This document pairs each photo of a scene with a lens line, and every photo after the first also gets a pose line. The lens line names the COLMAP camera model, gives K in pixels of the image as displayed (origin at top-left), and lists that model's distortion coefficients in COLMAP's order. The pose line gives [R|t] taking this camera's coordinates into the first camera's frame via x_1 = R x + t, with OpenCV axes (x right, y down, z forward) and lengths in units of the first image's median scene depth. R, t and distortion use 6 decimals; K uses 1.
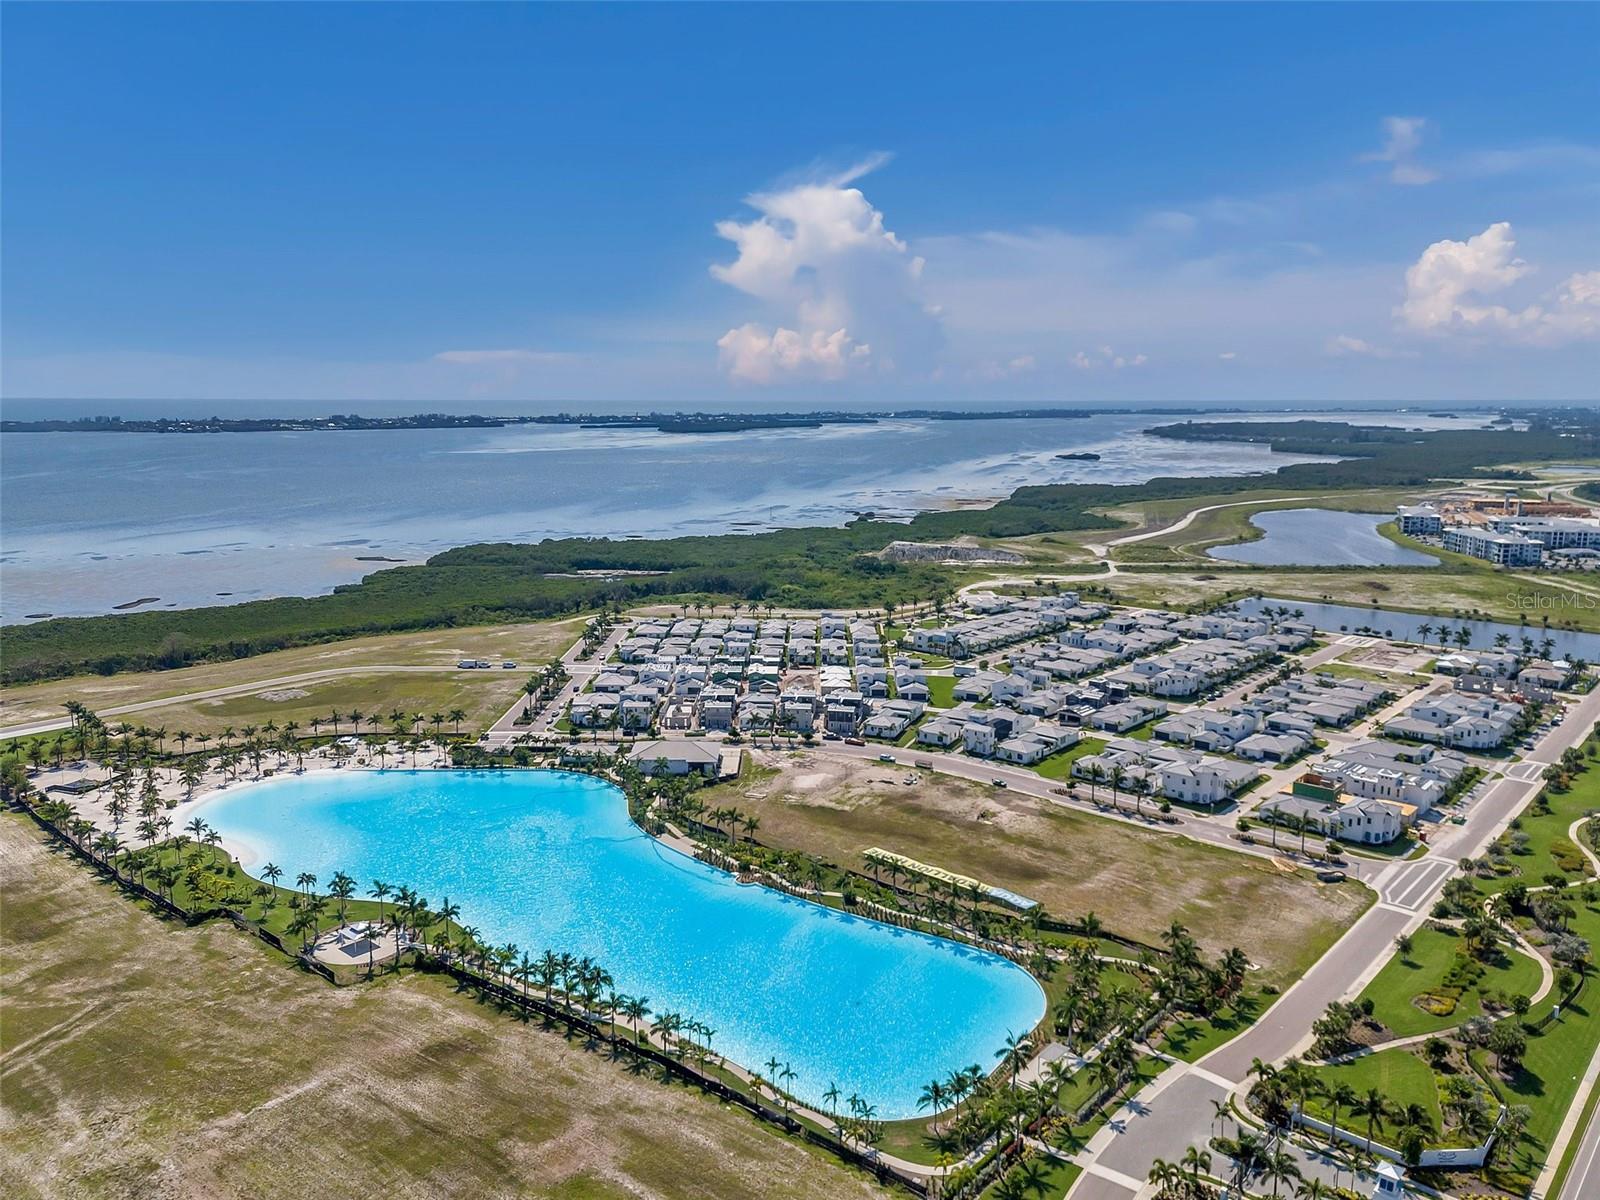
lens RADIAL K [[1198.3, 0, 795.6], [0, 1198.3, 601.7], [0, 0, 1]] dist [0.047857, -0.029300]
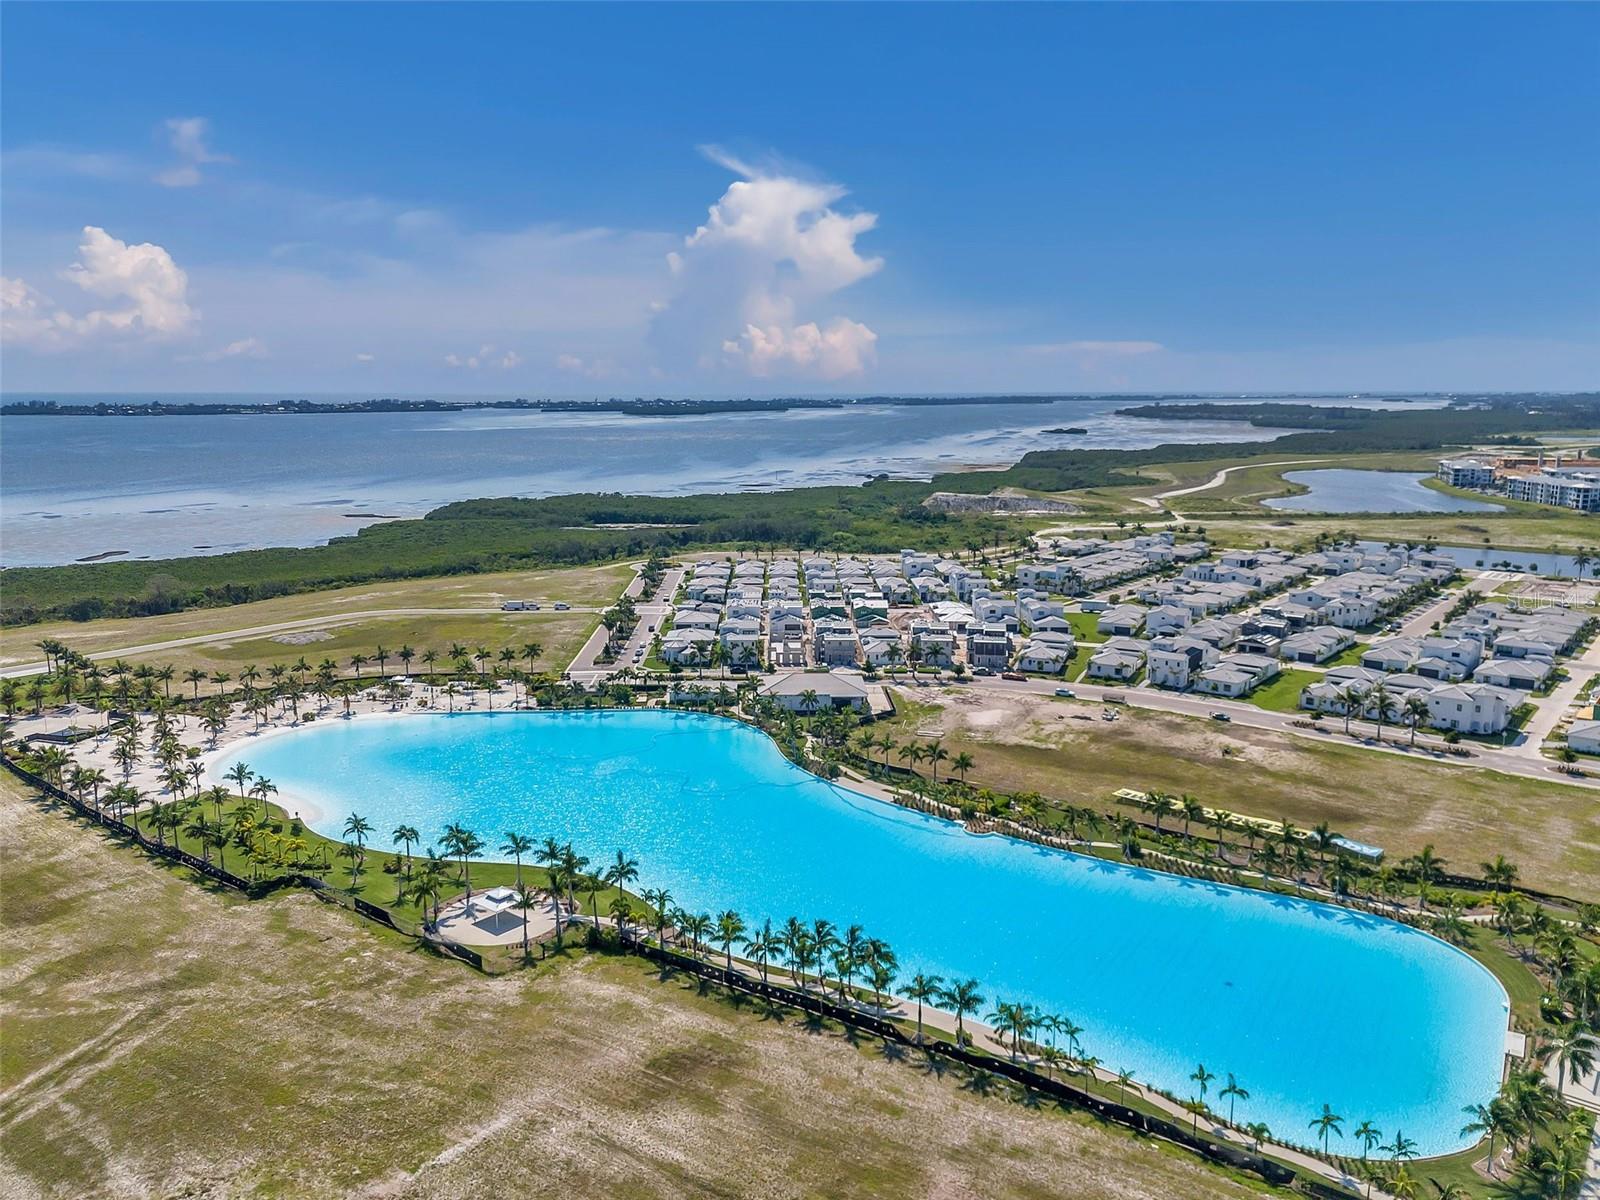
lens RADIAL K [[1198.3, 0, 801.4], [0, 1198.3, 597.1], [0, 0, 1]] dist [0.047857, -0.029300]
pose [[0.998970, -0.010229, 0.044212, -0.144399], [0.010160, 0.999947, 0.001778, 0.063539], [-0.044228, -0.001327, 0.999021, 0.187909]]
